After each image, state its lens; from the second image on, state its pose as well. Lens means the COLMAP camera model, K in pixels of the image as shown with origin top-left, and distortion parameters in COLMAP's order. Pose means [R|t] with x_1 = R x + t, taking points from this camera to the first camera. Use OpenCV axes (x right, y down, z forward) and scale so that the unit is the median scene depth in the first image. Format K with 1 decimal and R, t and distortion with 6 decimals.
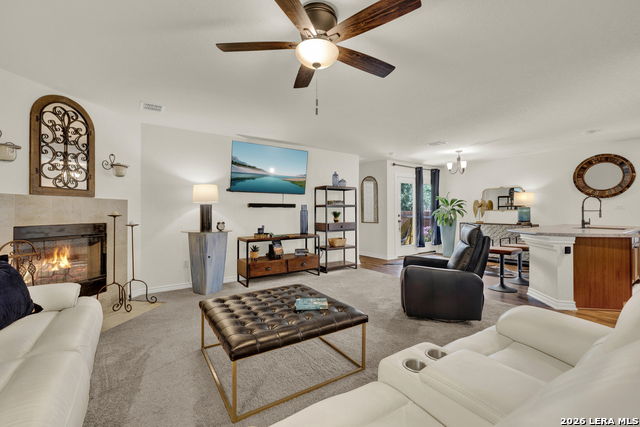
lens RADIAL K [[276.8, 0, 315.0], [0, 276.8, 211.7], [0, 0, 1]] dist [-0.020432, 0.009660]
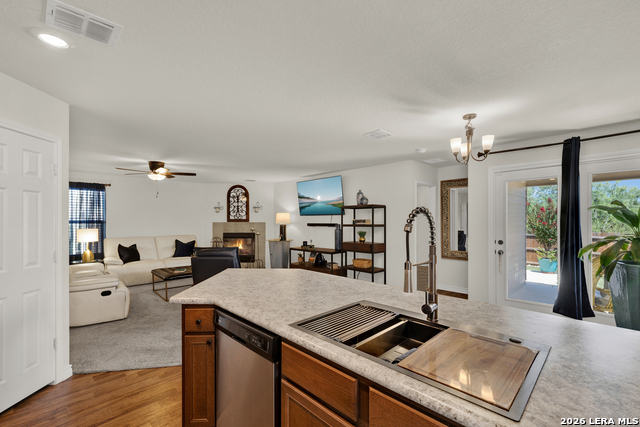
lens RADIAL K [[274.9, 0, 320.0], [0, 274.9, 222.9], [0, 0, 1]] dist [-0.020673, -0.000037]
pose [[0.185057, 0.001740, -0.982726, 1.204366], [-0.006378, 0.999980, 0.000569, -0.036133], [0.982707, 0.006162, 0.185064, 0.835780]]
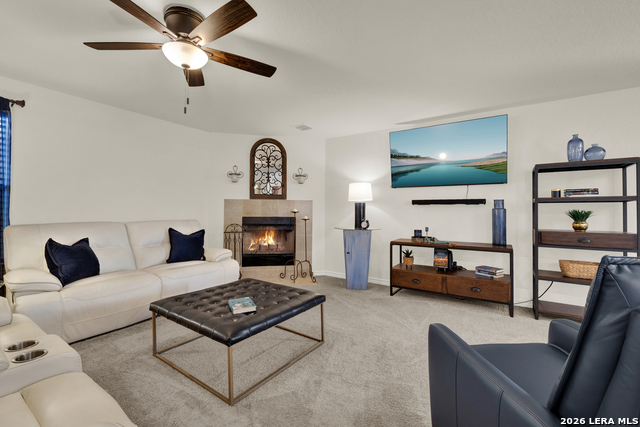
lens RADIAL K [[276.8, 0, 315.0], [0, 276.8, 211.7], [0, 0, 1]] dist [-0.020432, 0.009660]
pose [[0.358773, 0.001823, -0.933423, 0.462802], [-0.012027, 0.999924, -0.002670, 0.011089], [0.933347, 0.012184, 0.358767, 0.436014]]
